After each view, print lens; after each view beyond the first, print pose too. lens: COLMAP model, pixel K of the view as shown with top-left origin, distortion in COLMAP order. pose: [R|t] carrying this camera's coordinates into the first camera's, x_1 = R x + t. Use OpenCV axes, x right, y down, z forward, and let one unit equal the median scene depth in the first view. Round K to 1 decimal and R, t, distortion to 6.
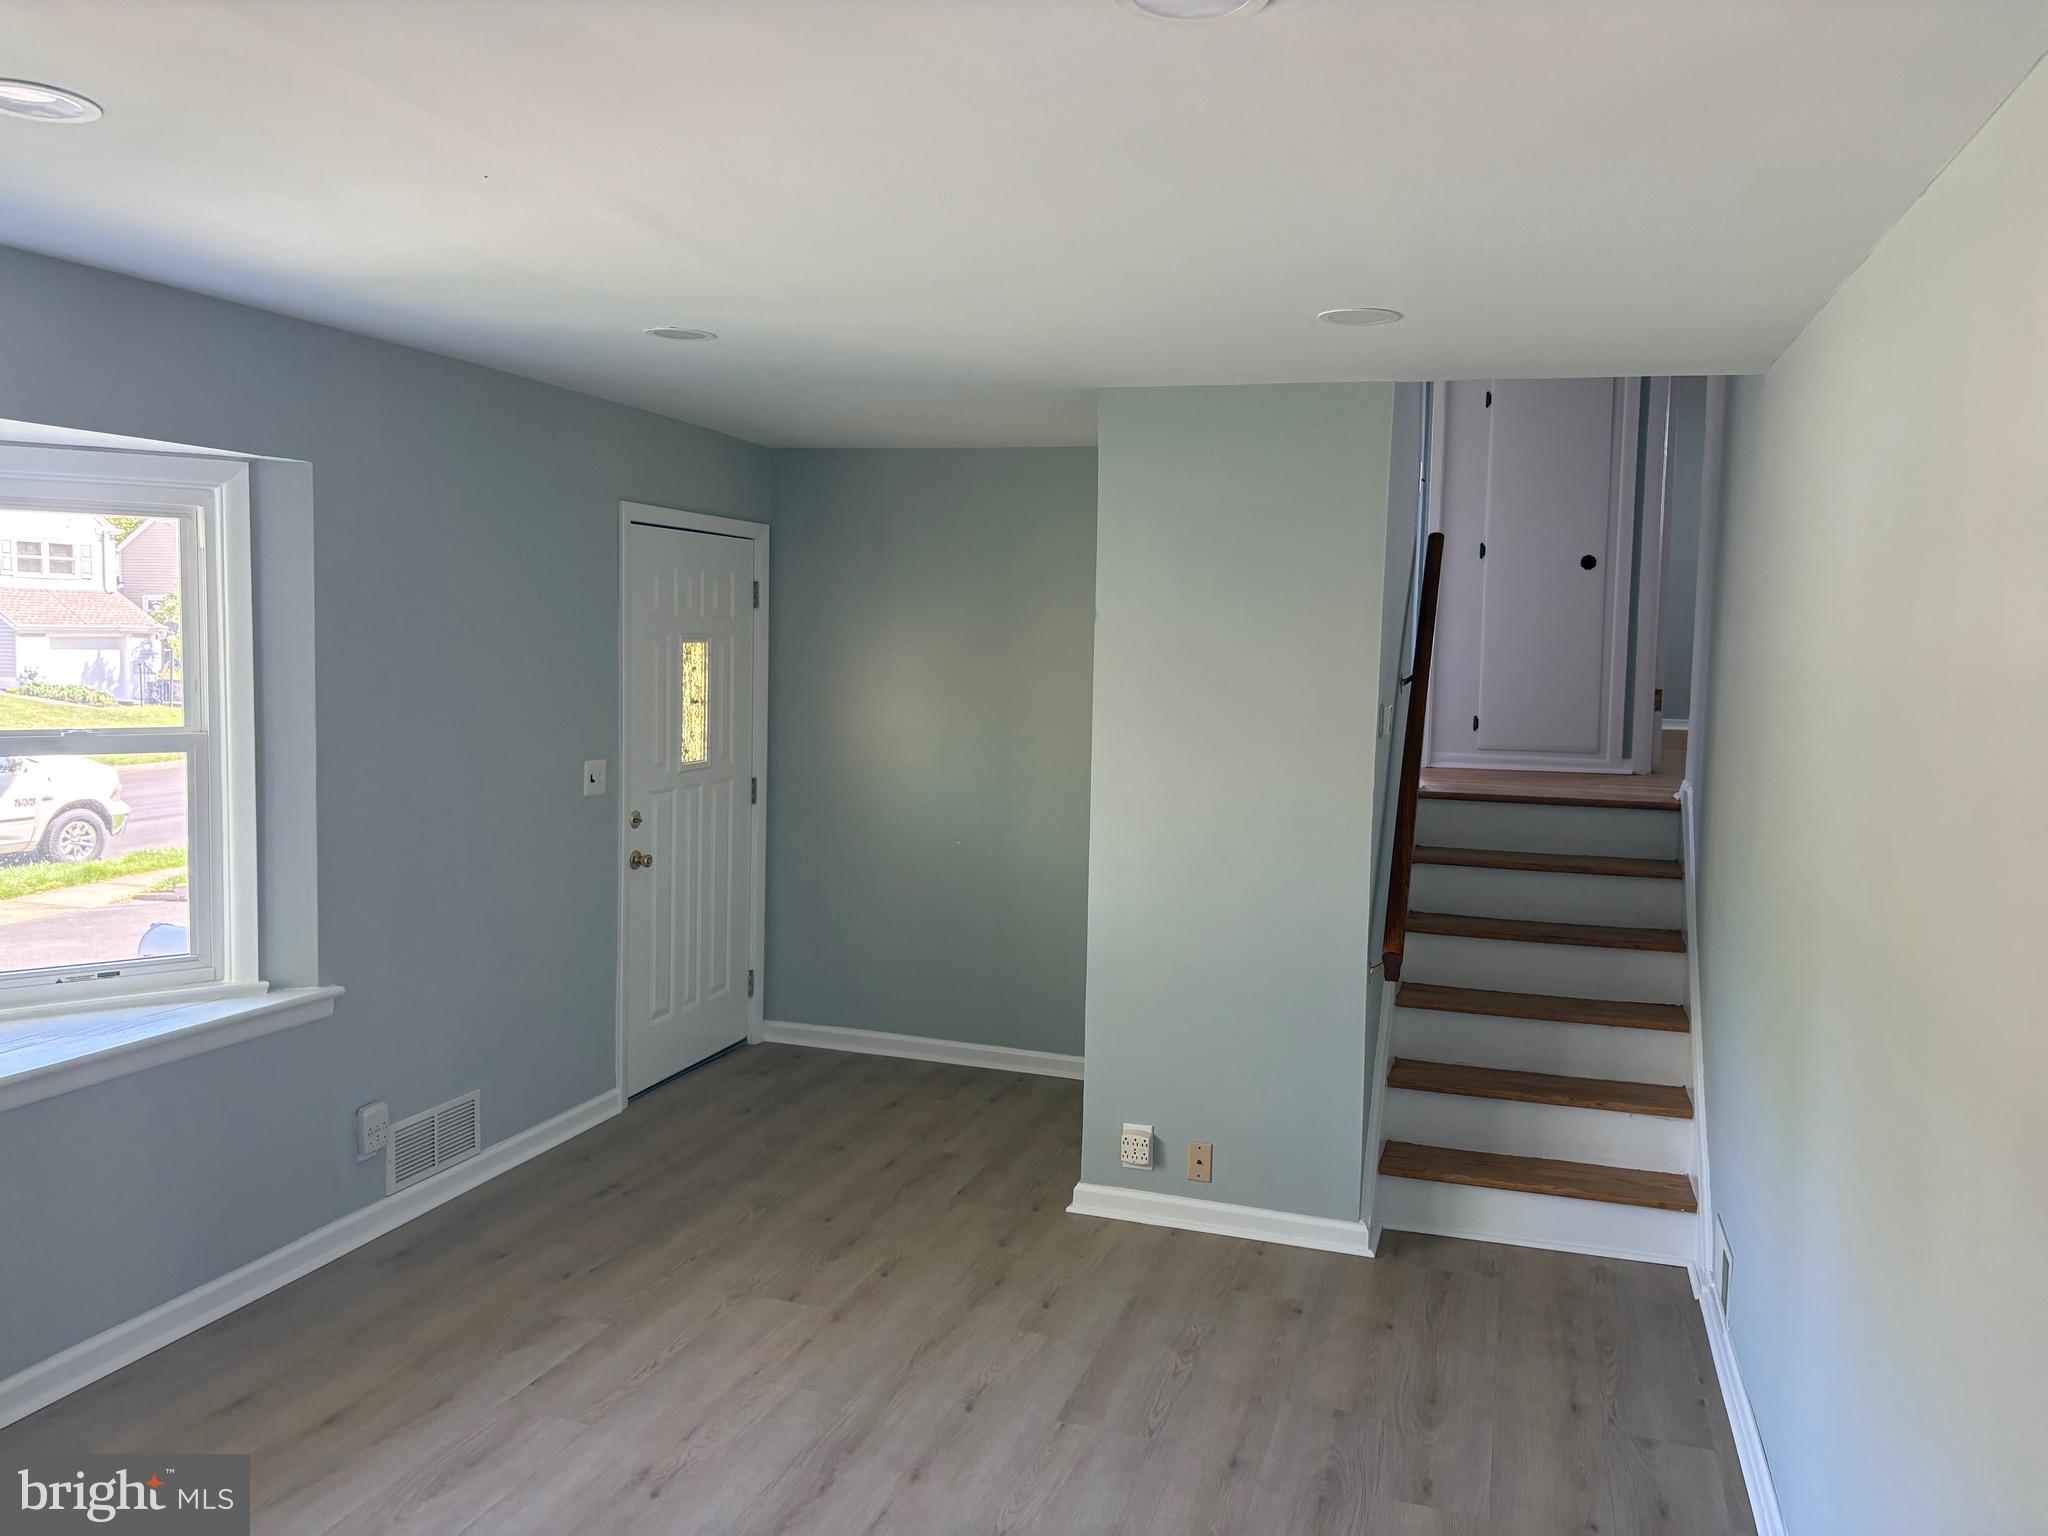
lens RADIAL K [[1546.3, 0, 1015.9], [0, 1546.3, 757.7], [0, 0, 1]] dist [-0.001551, -0.004907]
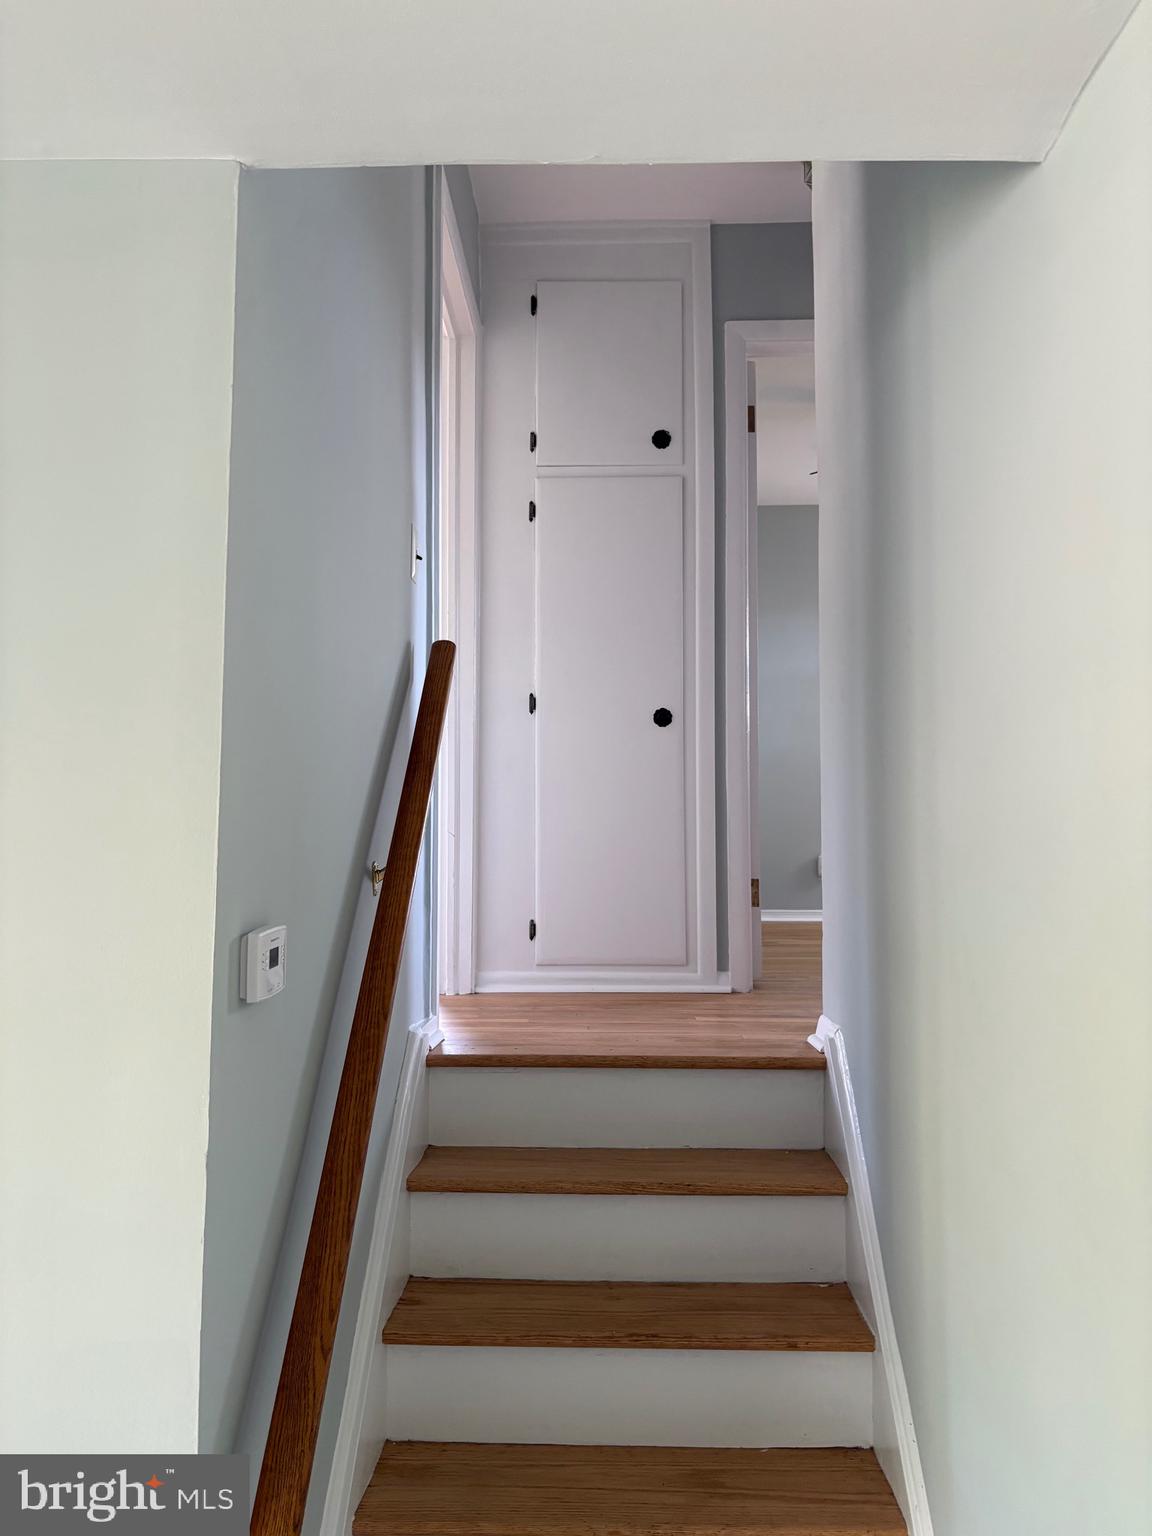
lens RADIAL K [[1159.7, 0, 579.1], [0, 1159.7, 767.5], [0, 0, 1]] dist [-0.001551, -0.004907]
pose [[0.957331, 0.002695, 0.288982, 0.162629], [0.040145, 0.989021, -0.142214, -0.020283], [-0.286193, 0.147747, 0.946712, 0.466012]]
